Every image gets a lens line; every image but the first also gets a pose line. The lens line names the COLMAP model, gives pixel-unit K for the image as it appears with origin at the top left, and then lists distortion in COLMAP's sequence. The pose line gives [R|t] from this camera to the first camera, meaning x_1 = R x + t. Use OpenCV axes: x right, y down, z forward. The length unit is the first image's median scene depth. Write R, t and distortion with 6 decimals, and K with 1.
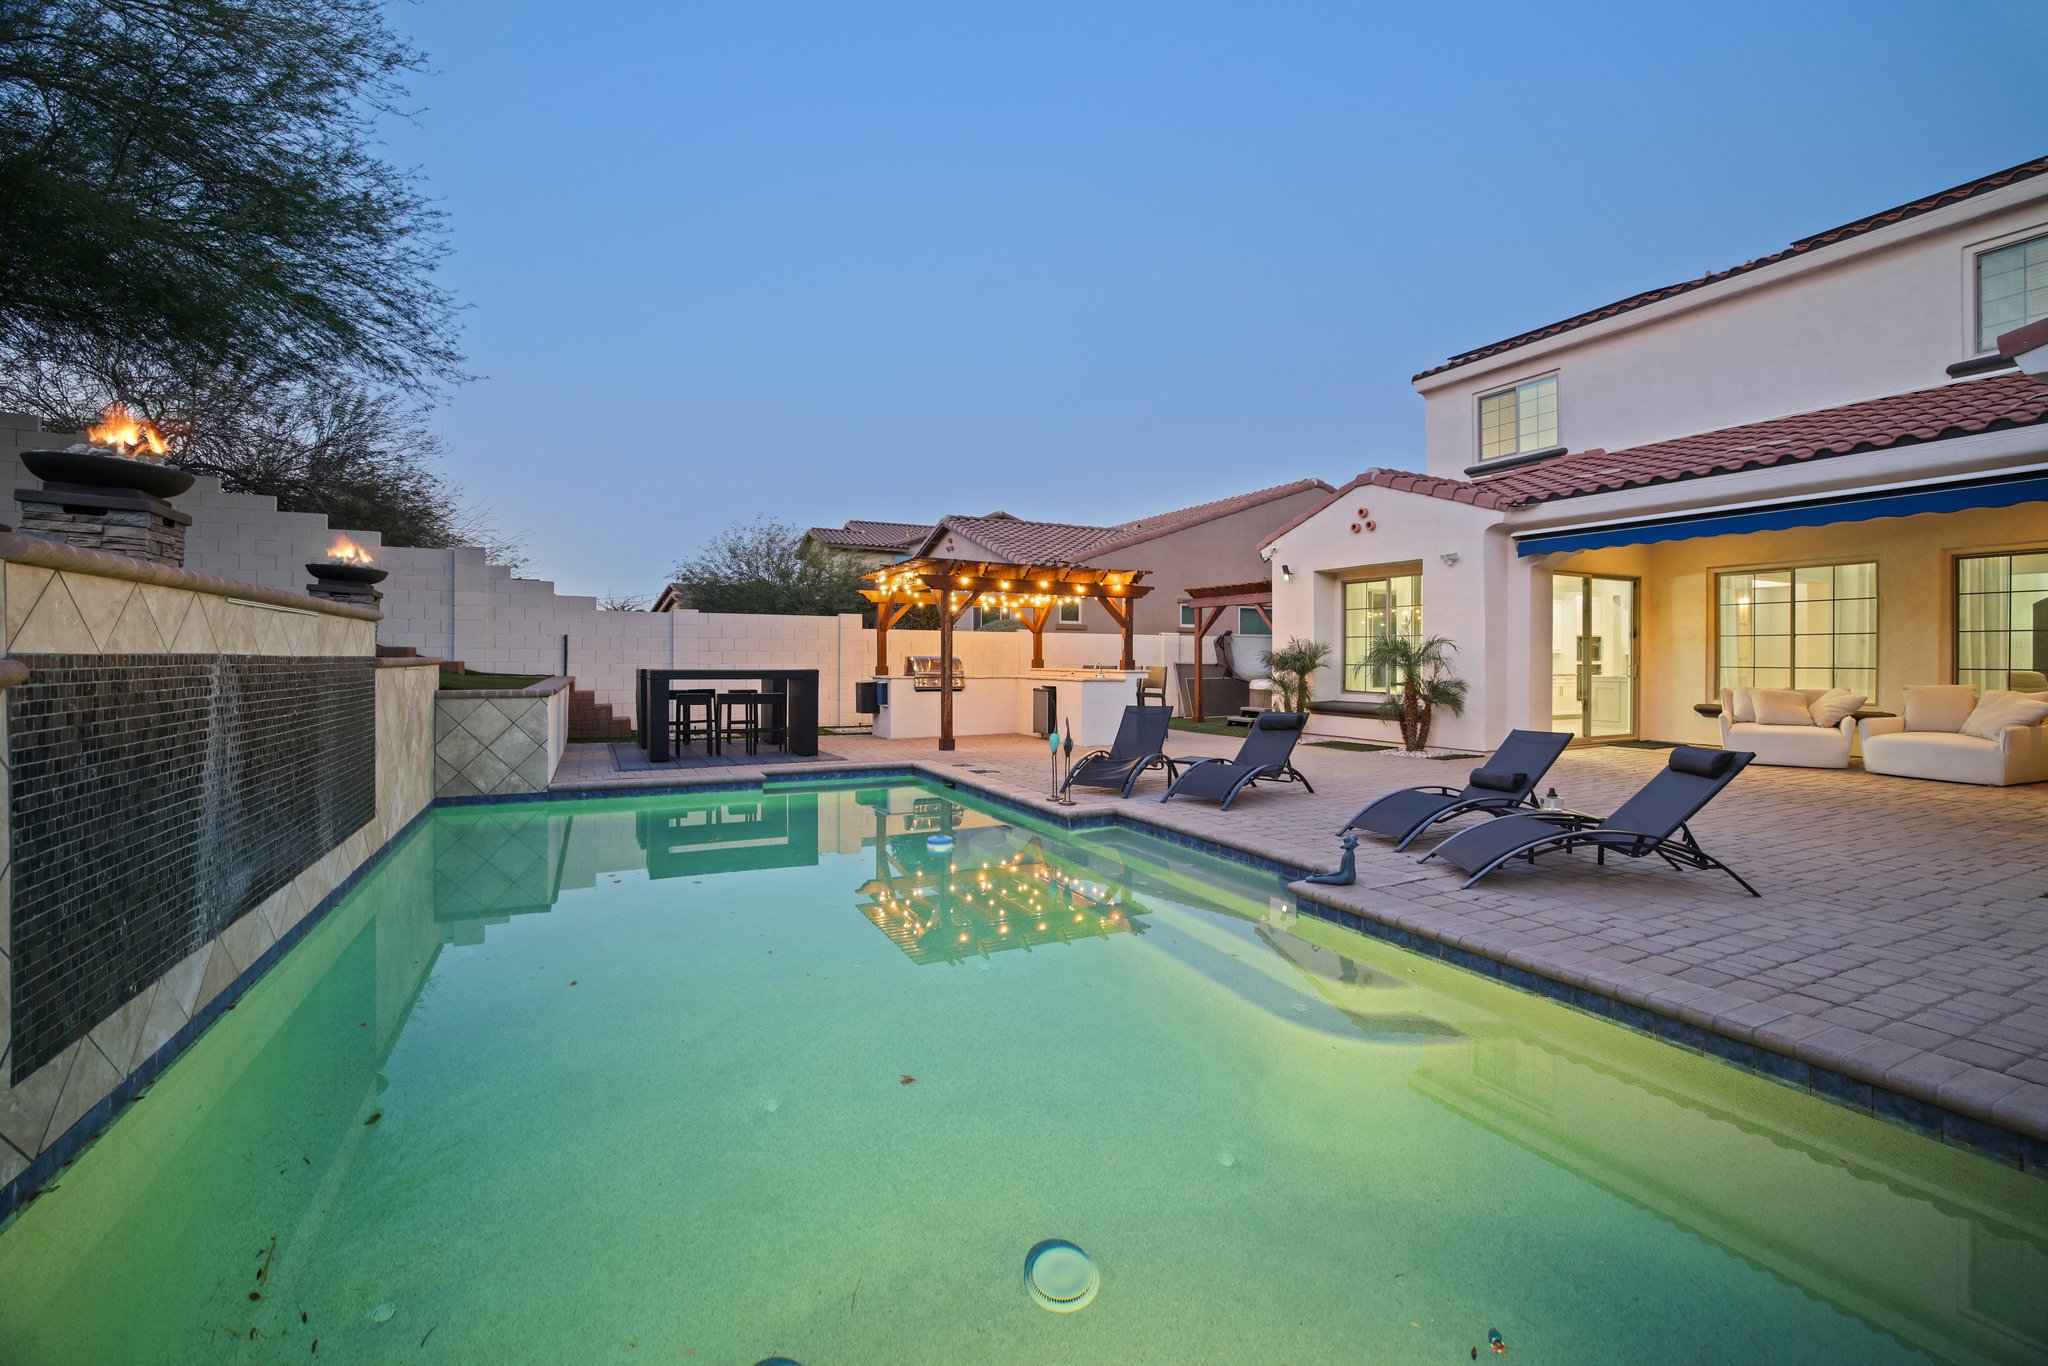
lens RADIAL K [[892.8, 0, 1028.4], [0, 892.8, 675.3], [0, 0, 1]] dist [-0.019041, 0.000753]
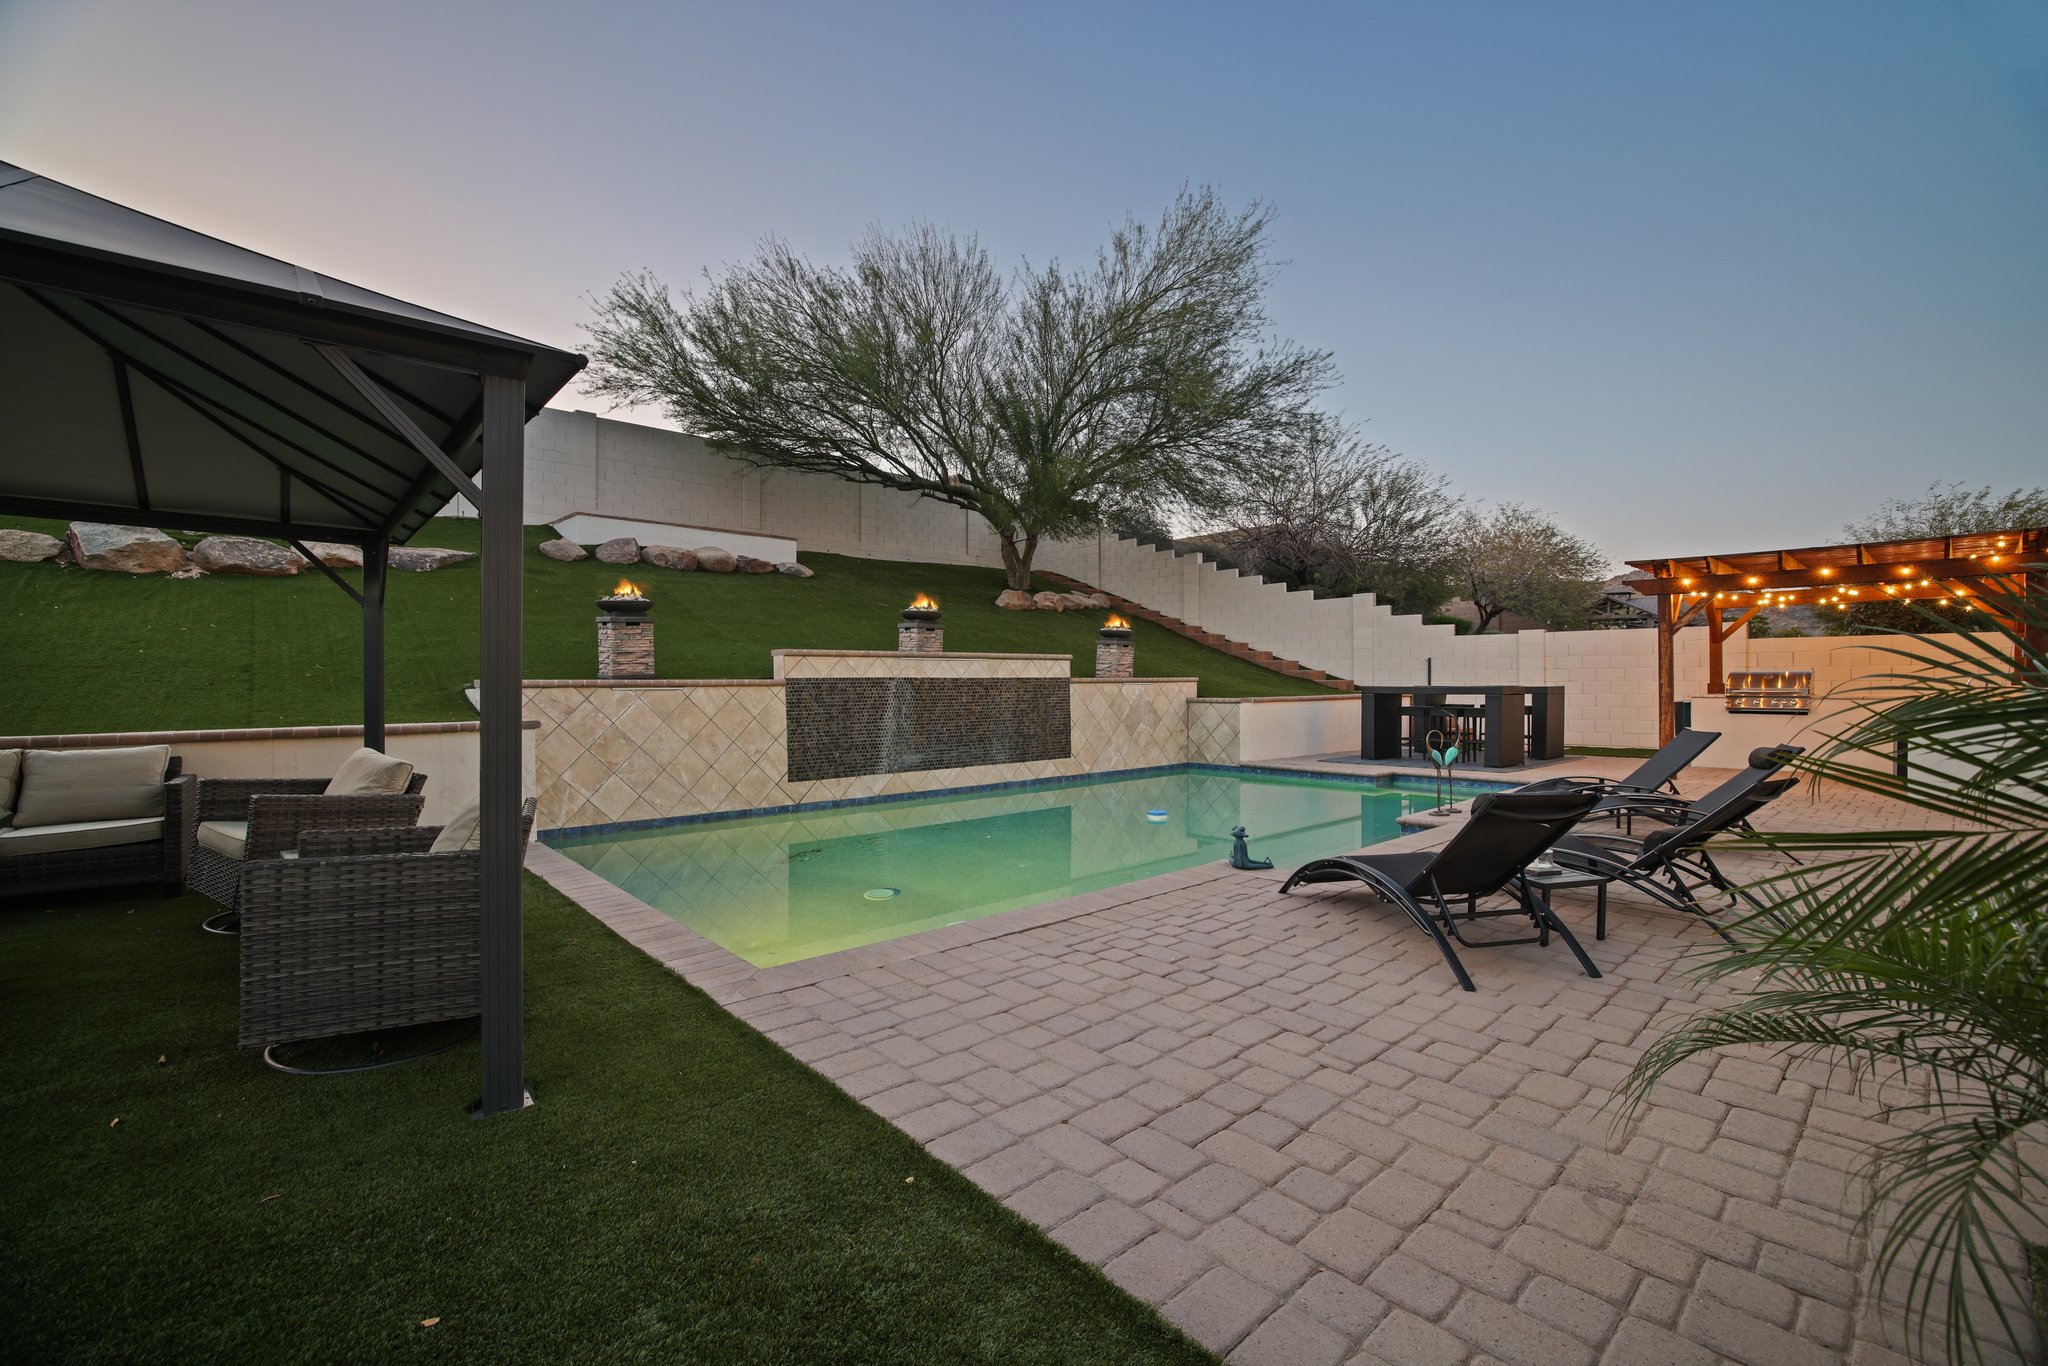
lens RADIAL K [[892.8, 0, 1023.4], [0, 892.8, 685.3], [0, 0, 1]] dist [-0.019041, 0.000753]
pose [[0.261762, -0.003089, -0.965128, 0.618507], [-0.008639, 0.999947, -0.005544, 0.004238], [0.965094, 0.009789, 0.261721, 0.194947]]
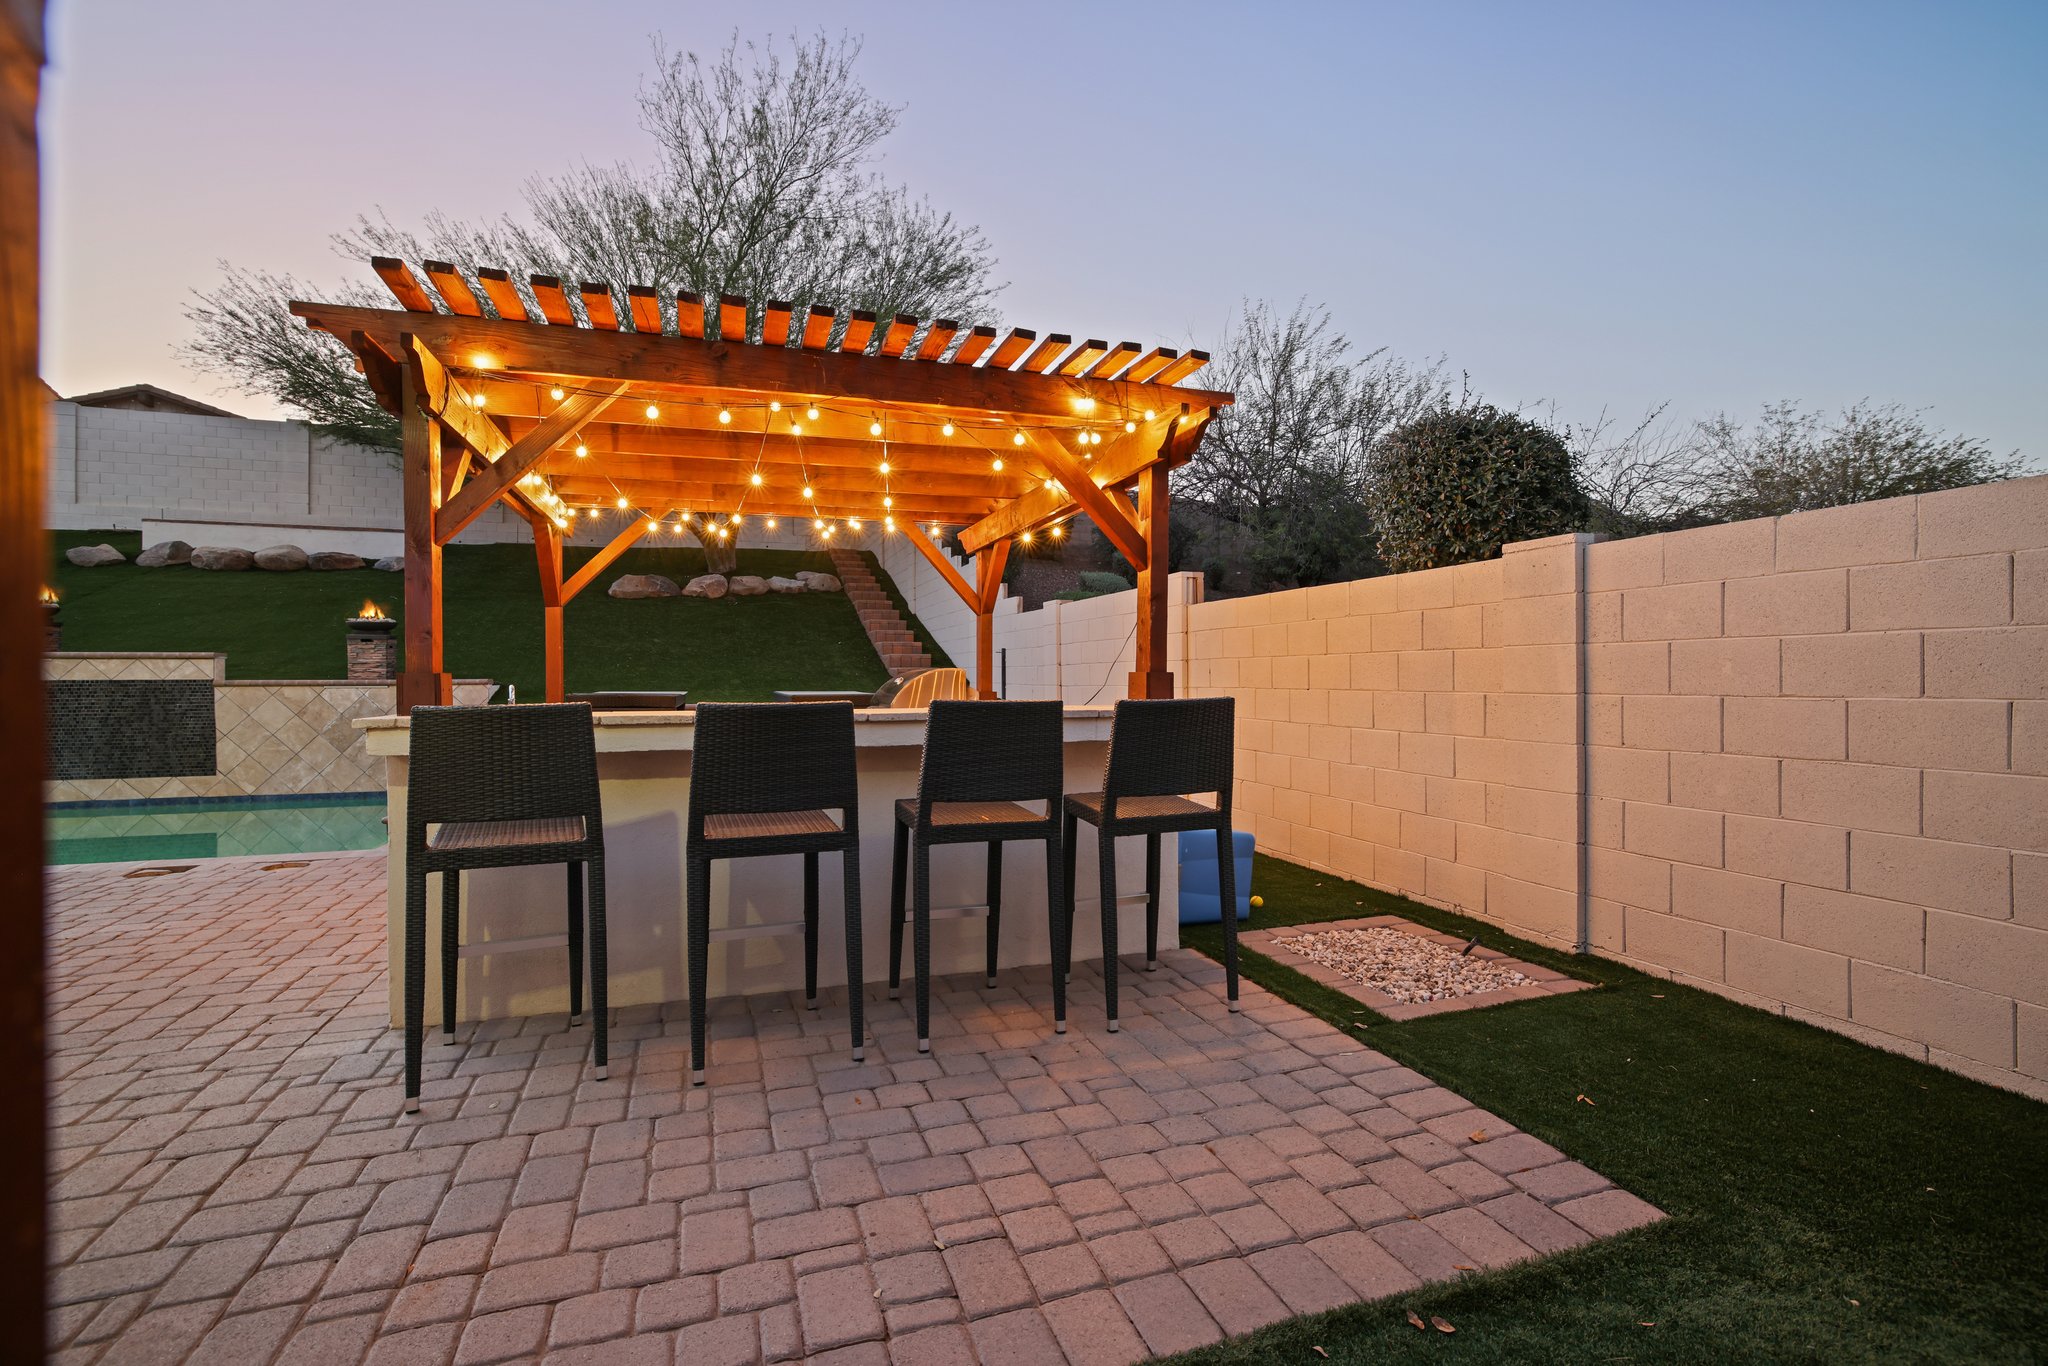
lens RADIAL K [[954.7, 0, 1020.8], [0, 954.7, 673.7], [0, 0, 1]] dist [-0.001756, 0.001394]
pose [[-0.167209, -0.008675, -0.985883, 0.418956], [-0.013253, 0.999891, -0.006551, -0.021285], [0.985832, 0.011971, -0.167306, 1.448996]]
